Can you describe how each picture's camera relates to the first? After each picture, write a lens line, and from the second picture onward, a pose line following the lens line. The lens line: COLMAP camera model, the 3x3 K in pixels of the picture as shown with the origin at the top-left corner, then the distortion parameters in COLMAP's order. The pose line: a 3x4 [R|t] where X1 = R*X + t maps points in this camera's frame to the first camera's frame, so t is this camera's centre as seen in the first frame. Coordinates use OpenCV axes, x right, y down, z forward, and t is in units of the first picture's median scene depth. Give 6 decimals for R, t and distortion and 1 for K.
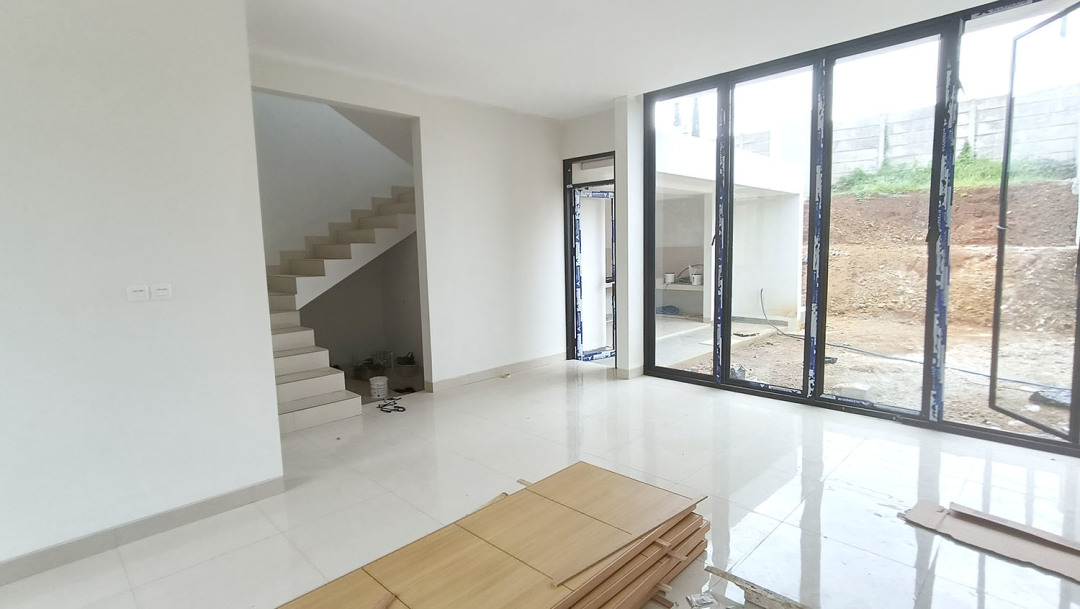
lens RADIAL K [[520.1, 0, 542.8], [0, 520.1, 297.6], [0, 0, 1]] dist [-0.000569, 0.001673]
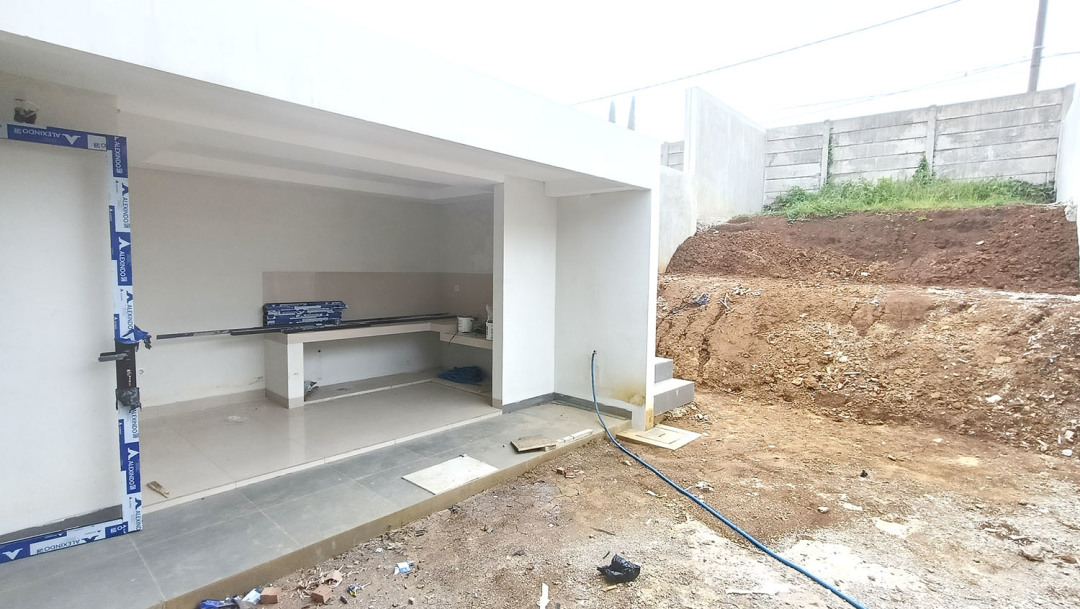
lens RADIAL K [[520.1, 0, 537.2], [0, 520.1, 308.2], [0, 0, 1]] dist [-0.000569, 0.001673]
pose [[0.998038, 0.031402, 0.054161, 0.296484], [-0.030178, 0.999273, -0.023279, -0.045208], [-0.054852, 0.021599, 0.998261, 0.386035]]
